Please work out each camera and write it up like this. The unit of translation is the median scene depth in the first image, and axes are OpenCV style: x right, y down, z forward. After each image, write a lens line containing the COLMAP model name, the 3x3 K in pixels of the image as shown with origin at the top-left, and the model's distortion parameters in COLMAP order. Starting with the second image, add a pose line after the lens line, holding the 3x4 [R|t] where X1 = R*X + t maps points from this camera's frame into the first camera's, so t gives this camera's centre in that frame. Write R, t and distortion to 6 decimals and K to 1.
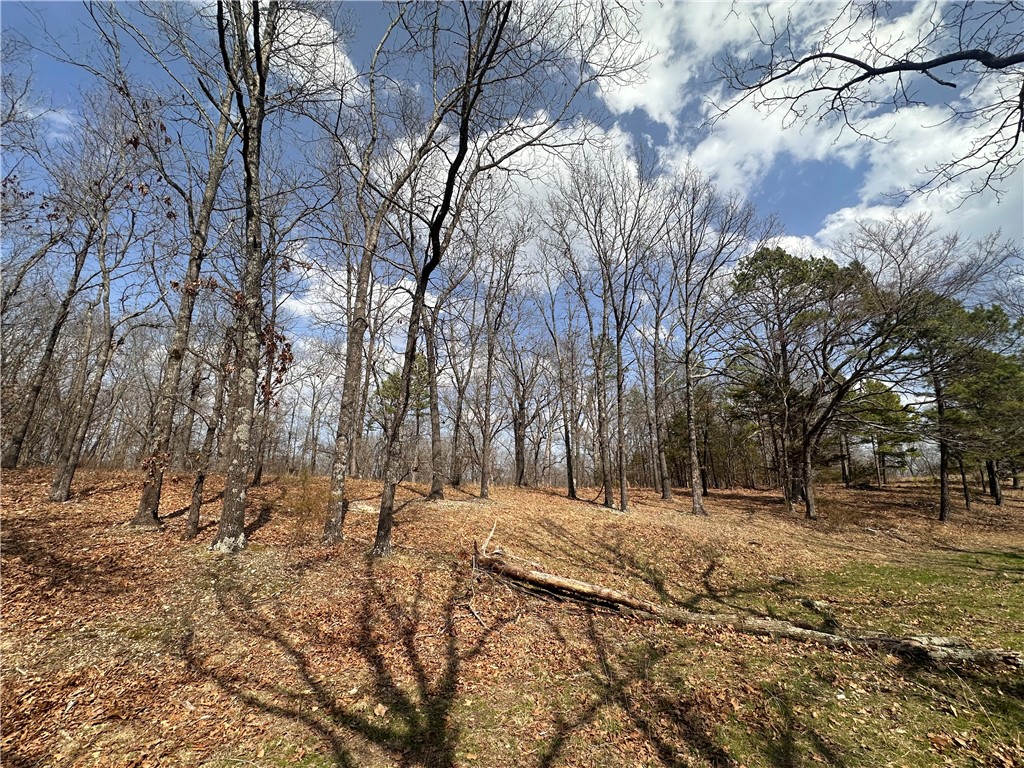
lens RADIAL K [[405.5, 0, 512.0], [0, 405.5, 384.0], [0, 0, 1]] dist [-0.003777, 0.000623]
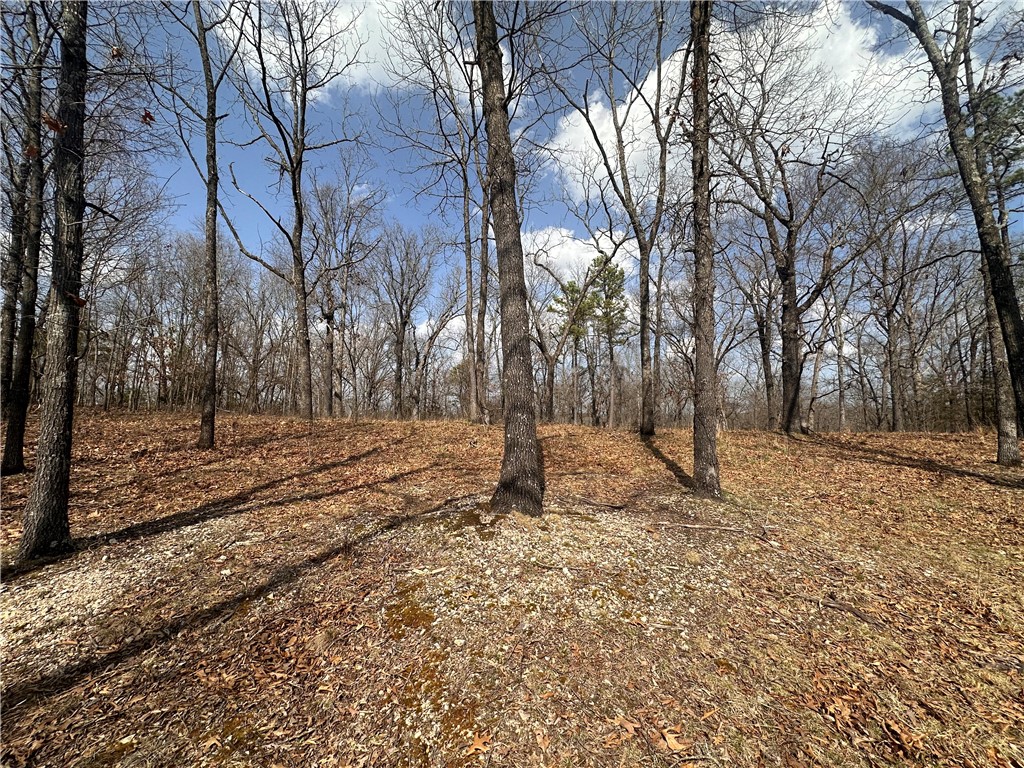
lens RADIAL K [[405.5, 0, 512.0], [0, 405.5, 384.0], [0, 0, 1]] dist [-0.003777, 0.000623]
pose [[0.864179, -0.051946, -0.500496, -0.032652], [0.126491, 0.985143, 0.116158, 0.129879], [0.487026, -0.163690, 0.857911, 0.591975]]
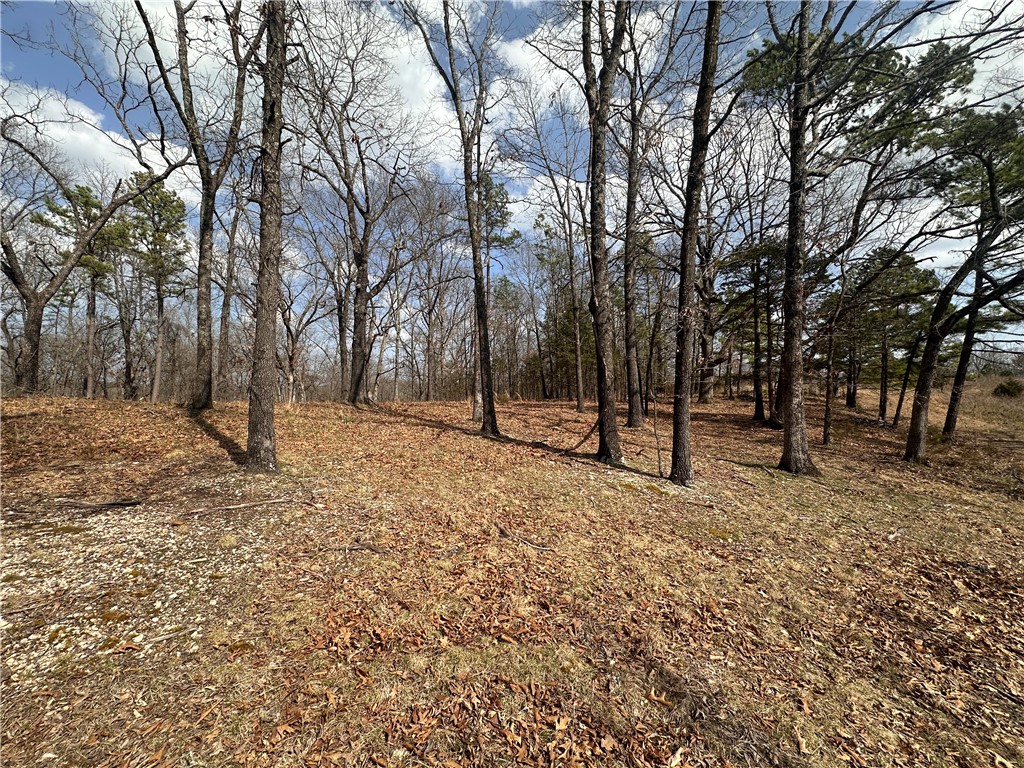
lens RADIAL K [[405.5, 0, 512.0], [0, 405.5, 384.0], [0, 0, 1]] dist [-0.003777, 0.000623]
pose [[0.911496, 0.004227, 0.411287, -0.013118], [-0.094398, 0.975406, 0.199180, 0.133602], [-0.400330, -0.220376, 0.889478, 0.599820]]
